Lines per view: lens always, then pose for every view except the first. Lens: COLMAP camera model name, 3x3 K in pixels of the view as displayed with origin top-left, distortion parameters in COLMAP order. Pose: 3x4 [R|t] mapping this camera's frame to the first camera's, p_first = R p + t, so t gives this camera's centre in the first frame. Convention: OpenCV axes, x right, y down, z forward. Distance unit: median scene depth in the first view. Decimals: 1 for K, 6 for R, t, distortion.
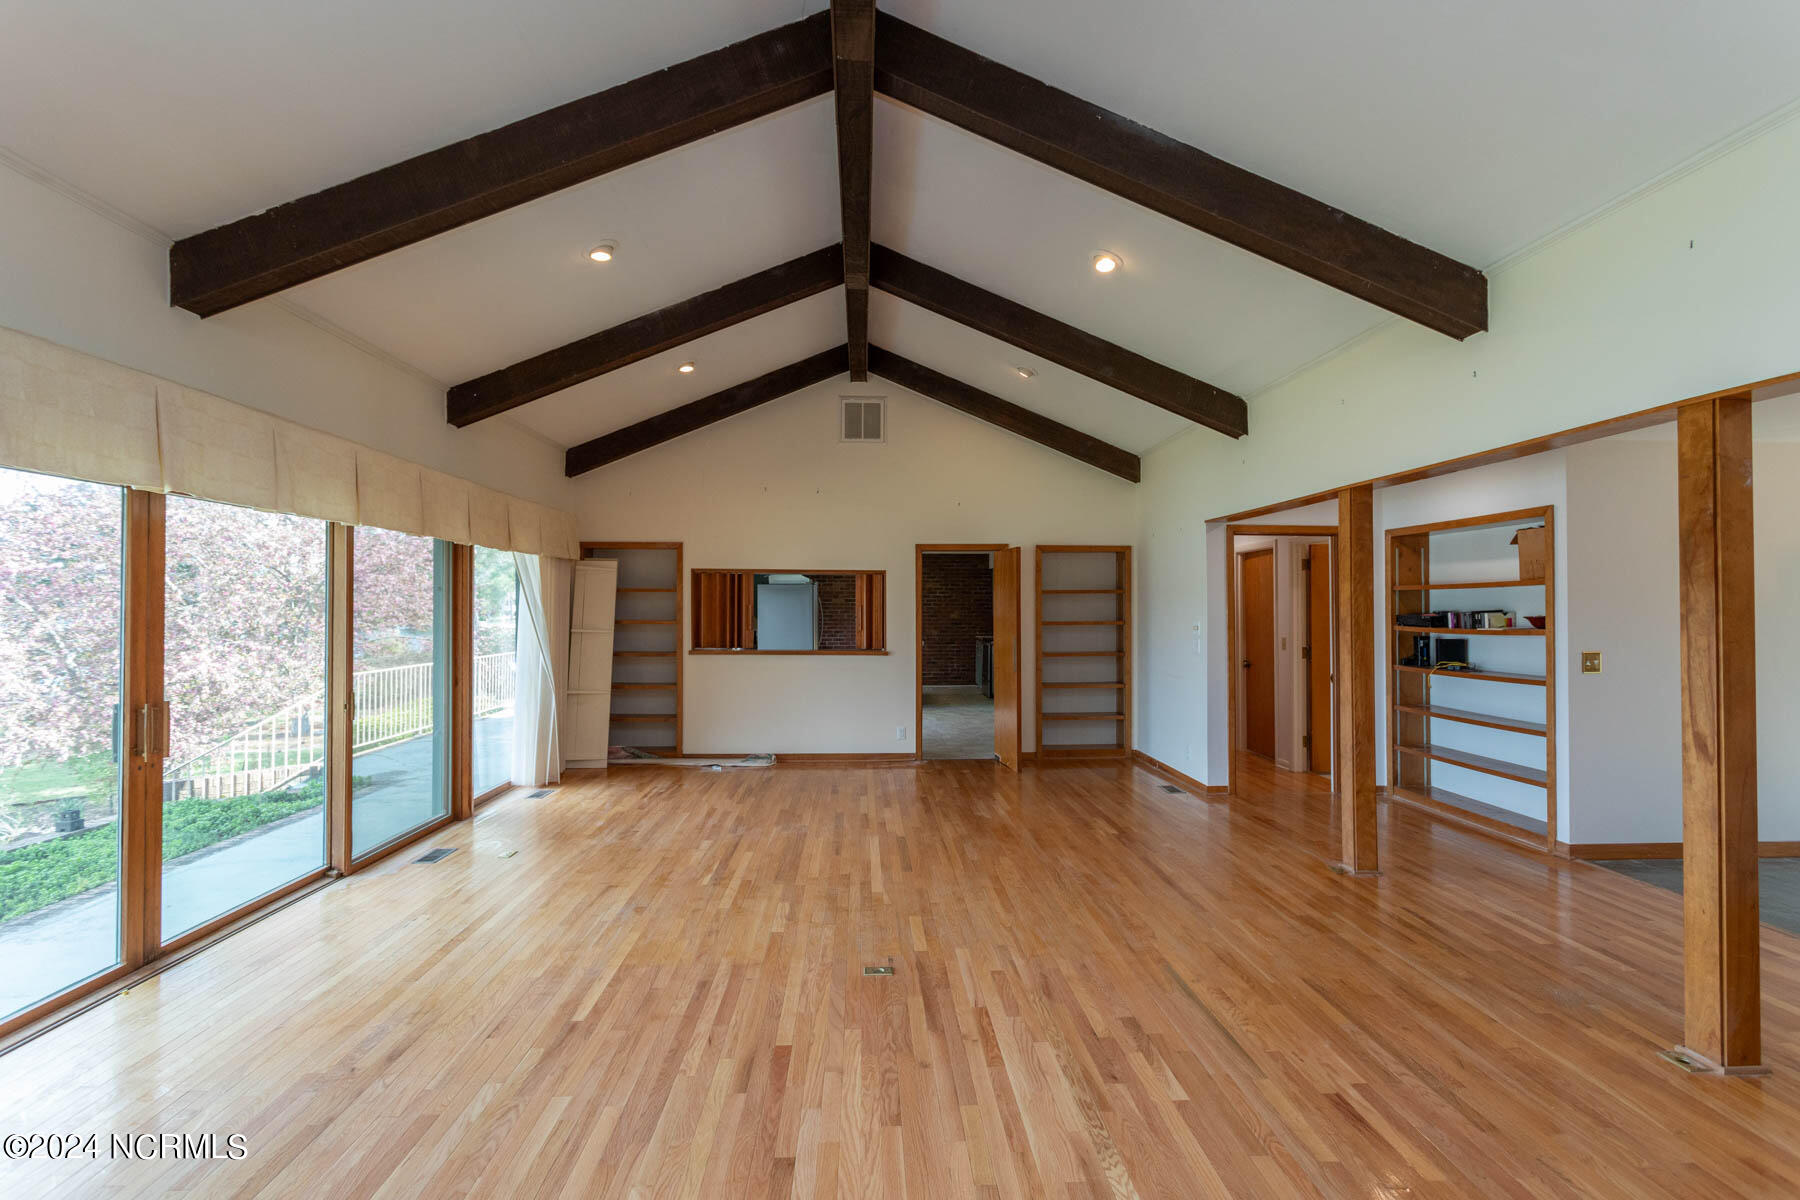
lens RADIAL K [[854.1, 0, 899.7], [0, 854.1, 596.2], [0, 0, 1]] dist [0.003723, 0.001047]
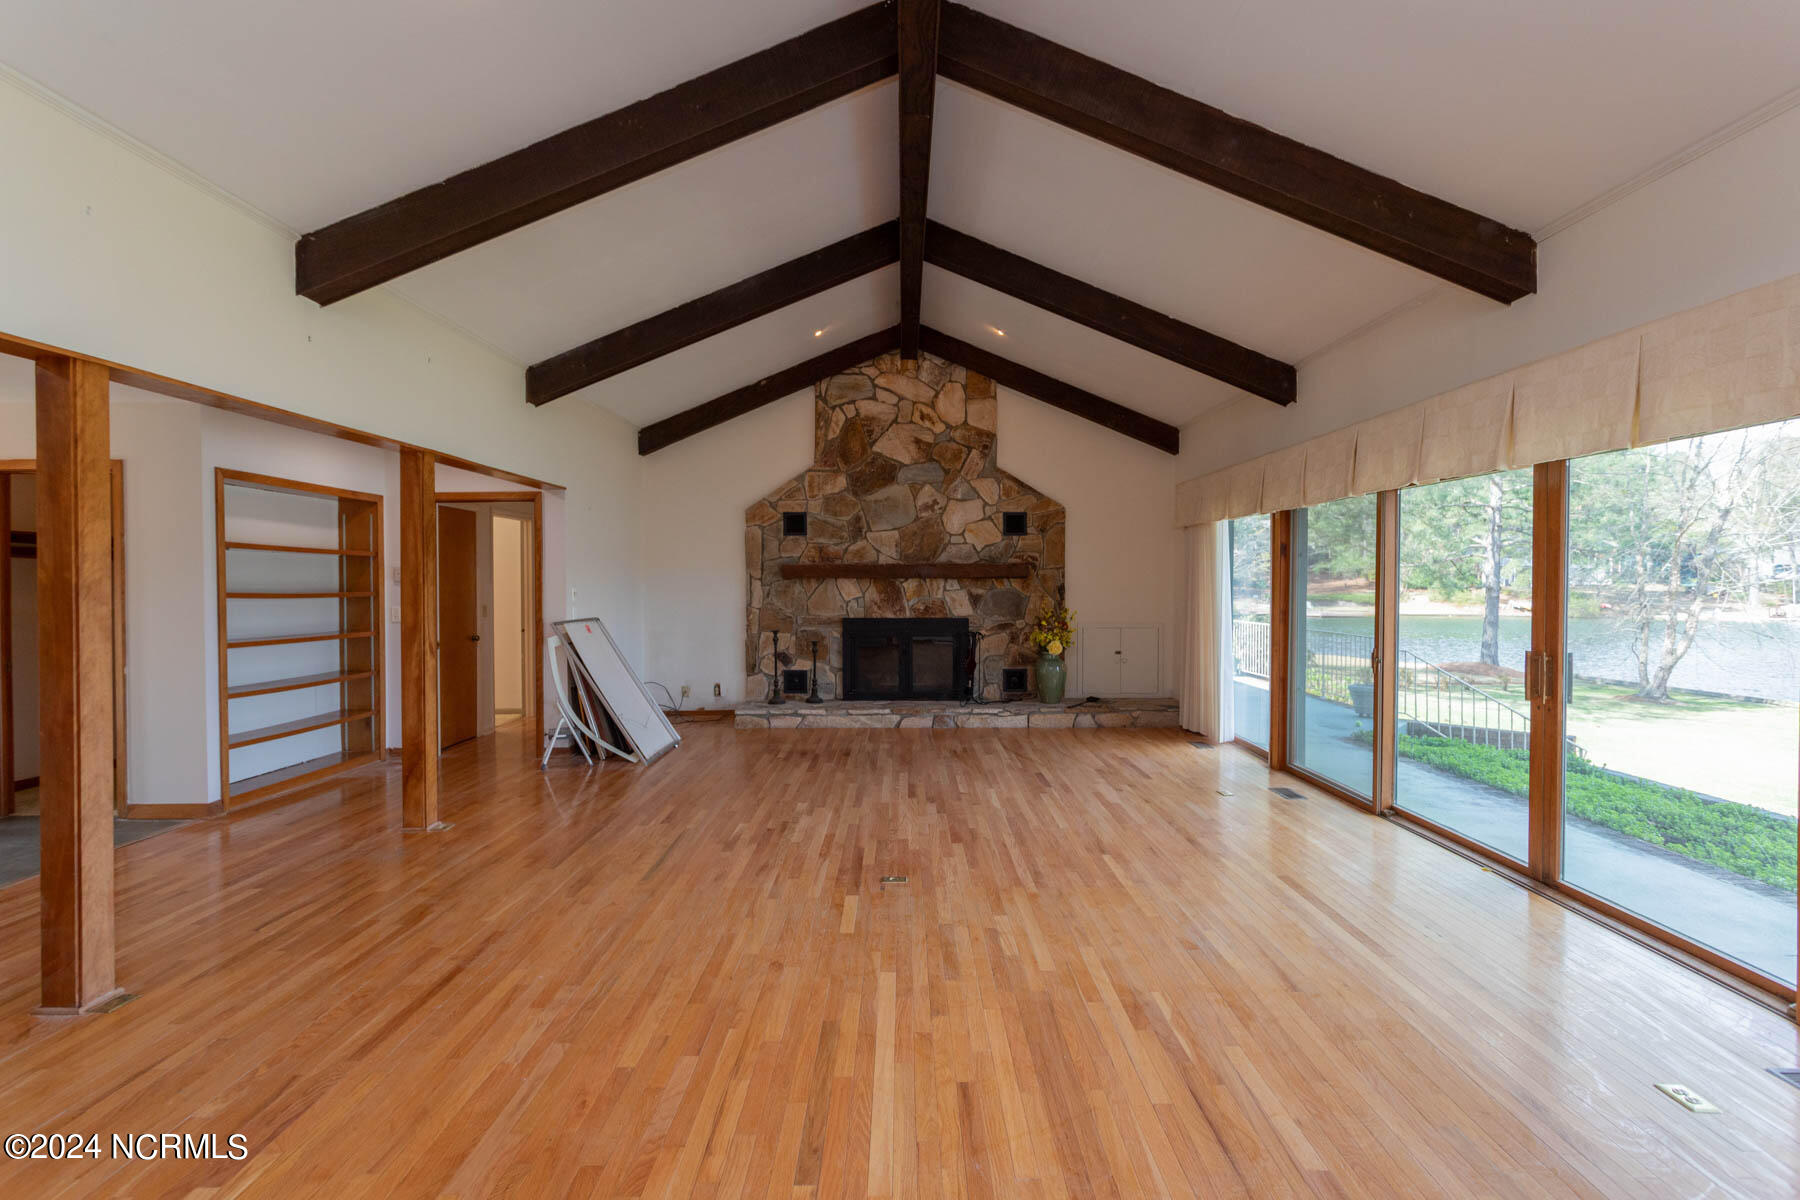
lens RADIAL K [[854.1, 0, 899.7], [0, 854.1, 596.2], [0, 0, 1]] dist [0.003723, 0.001047]
pose [[-0.998755, 0.000521, 0.049885, -0.080815], [0.000725, 0.999991, 0.004078, 0.041815], [-0.049883, 0.004109, -0.998747, 1.933082]]
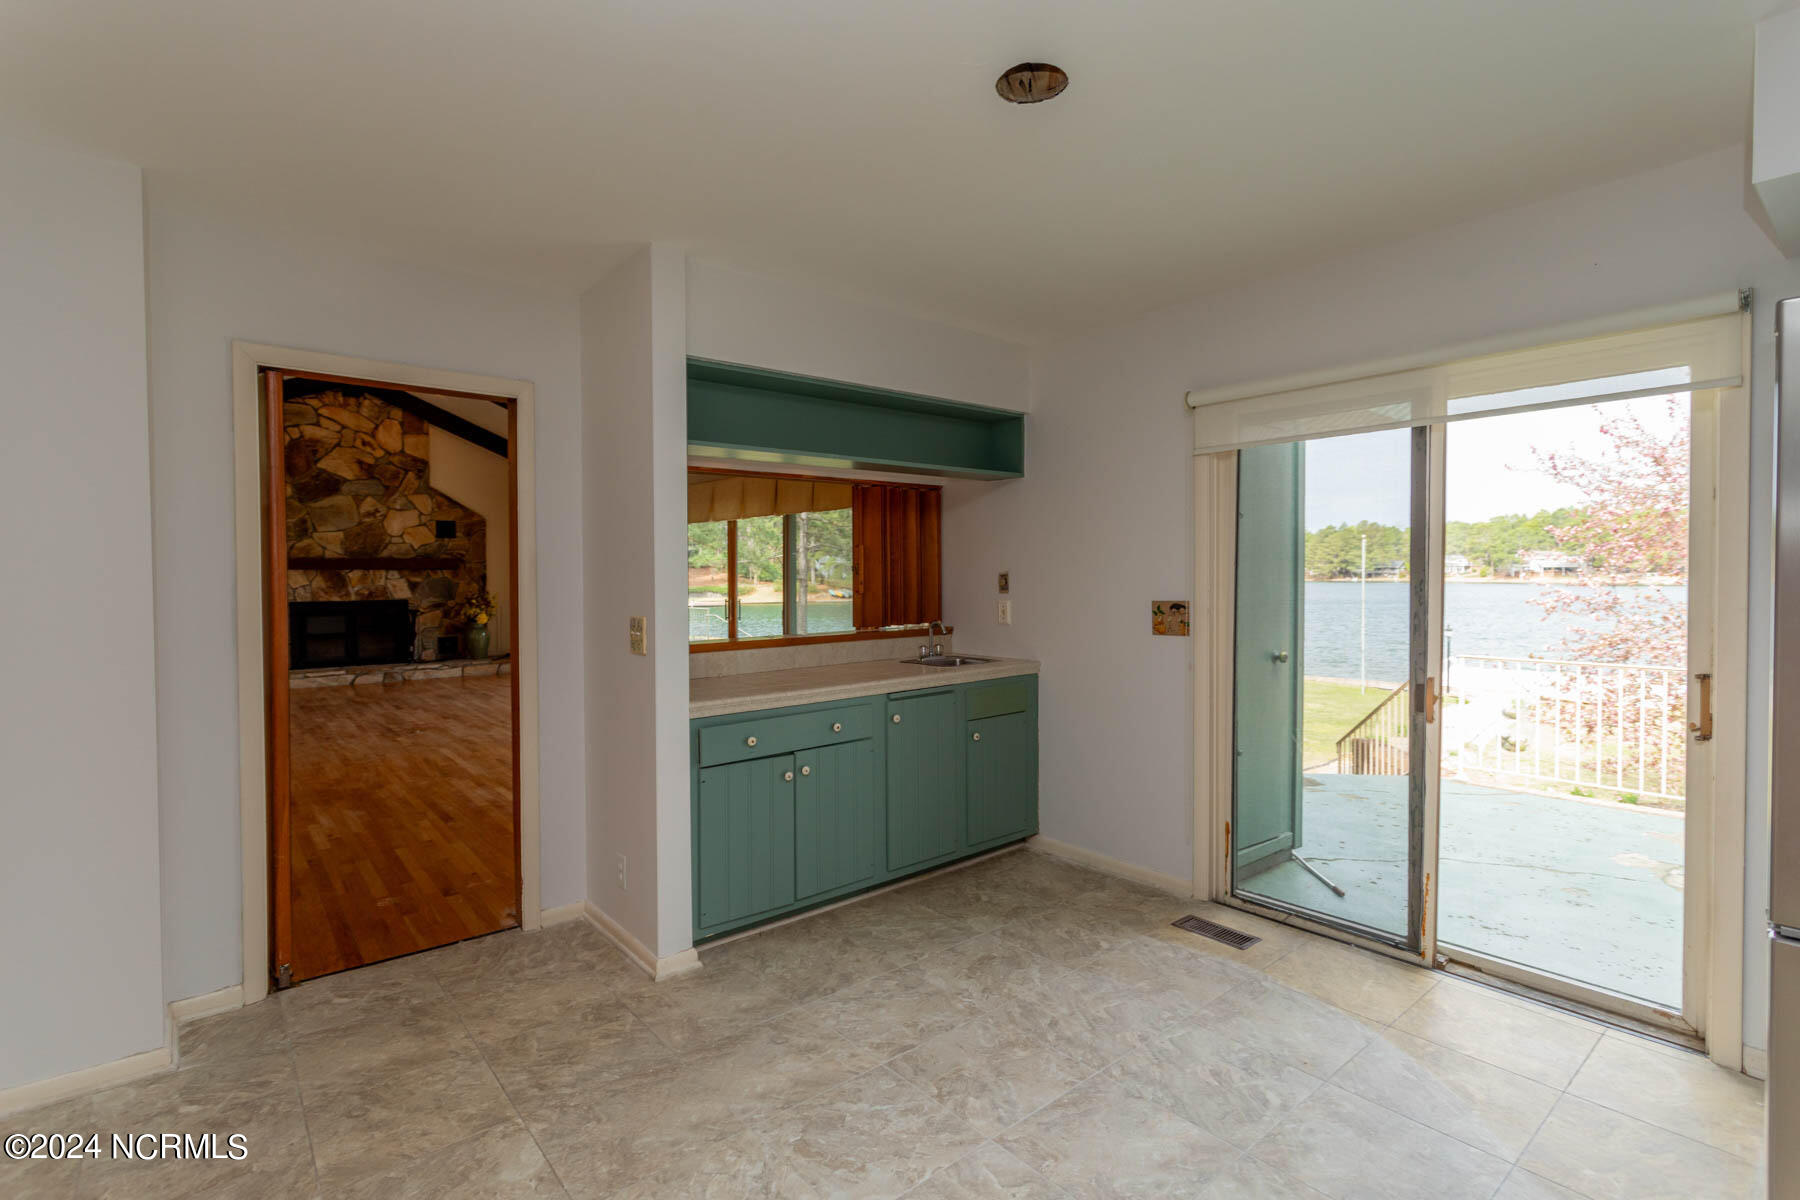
lens RADIAL K [[845.4, 0, 897.3], [0, 845.4, 593.6], [0, 0, 1]] dist [0.003338, 0.000877]
pose [[-0.799469, 0.017540, -0.600452, 0.254513], [0.012985, 0.999845, 0.011918, 0.073976], [0.600568, 0.001732, -0.799572, 3.037441]]
